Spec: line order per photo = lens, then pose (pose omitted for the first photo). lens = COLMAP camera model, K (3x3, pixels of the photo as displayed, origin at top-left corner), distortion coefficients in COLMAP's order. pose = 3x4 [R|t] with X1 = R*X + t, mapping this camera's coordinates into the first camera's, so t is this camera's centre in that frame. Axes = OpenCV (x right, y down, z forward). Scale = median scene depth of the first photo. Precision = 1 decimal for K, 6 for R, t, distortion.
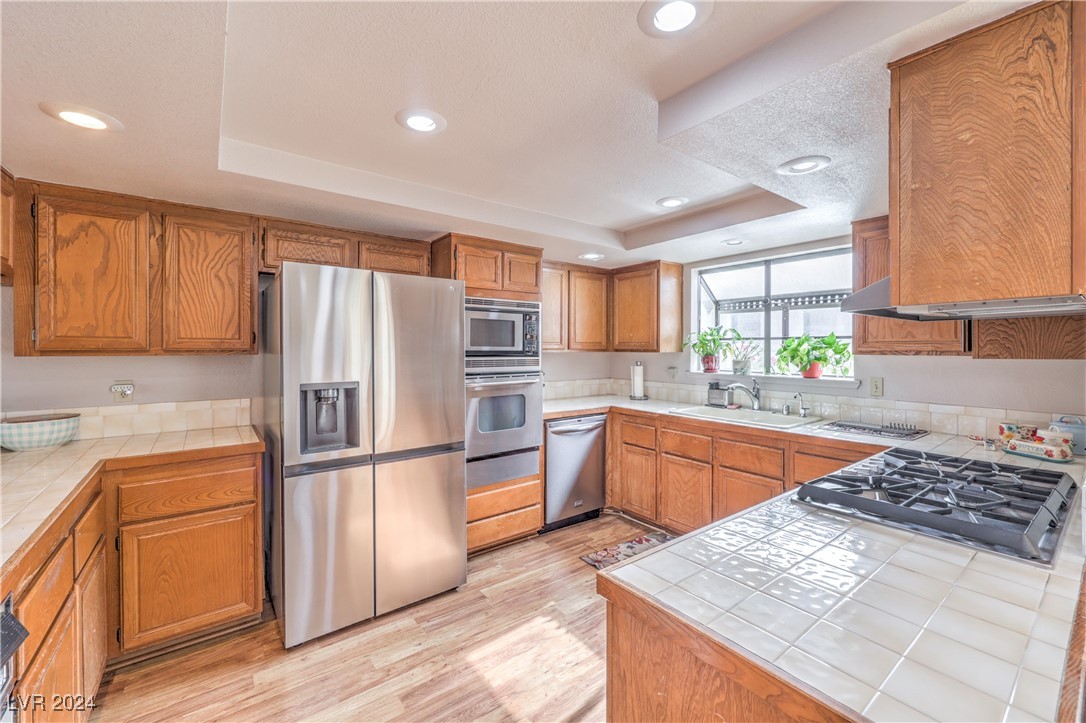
lens RADIAL K [[436.7, 0, 543.4], [0, 436.7, 349.9], [0, 0, 1]] dist [0.001321, 0.000102]
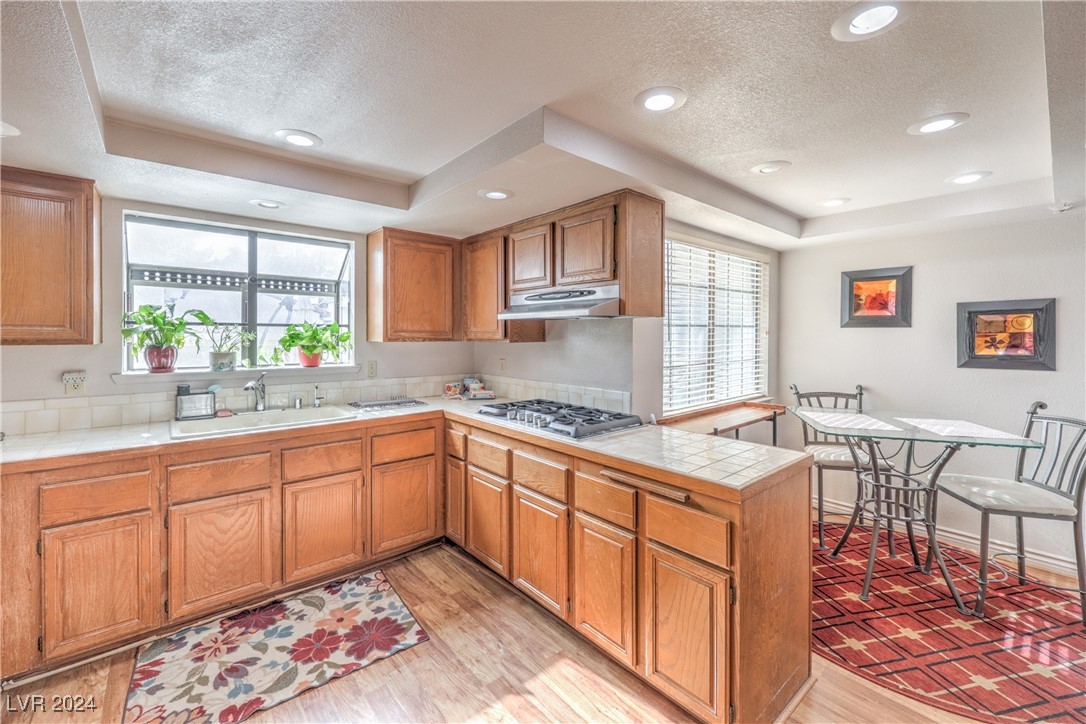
lens RADIAL K [[452.0, 0, 545.7], [0, 452.0, 340.1], [0, 0, 1]] dist [0.003161, 0.000344]
pose [[-0.065016, -0.010555, 0.997828, -0.422202], [0.003239, 0.999937, 0.010788, -0.004485], [-0.997879, 0.003934, -0.064978, 0.541486]]
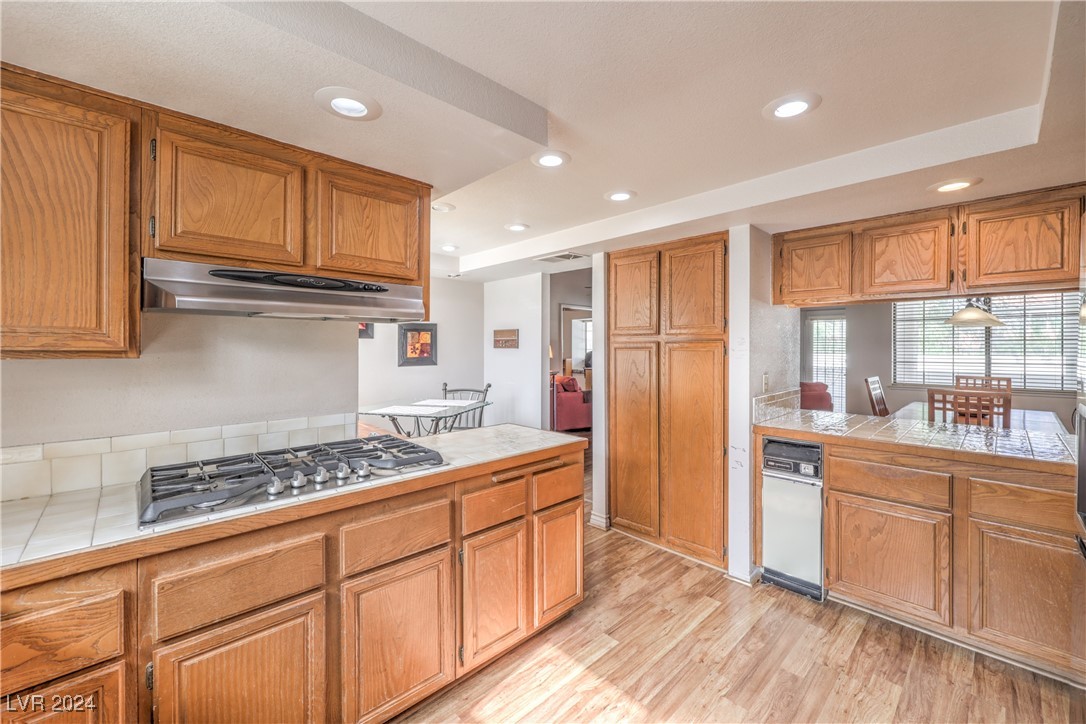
lens RADIAL K [[436.7, 0, 543.4], [0, 436.7, 350.4], [0, 0, 1]] dist [0.001321, 0.000102]
pose [[-0.992616, -0.001128, -0.121298, 0.180845], [-0.002821, 0.999901, 0.013784, -0.003882], [0.121270, 0.014024, -0.992520, 1.015290]]
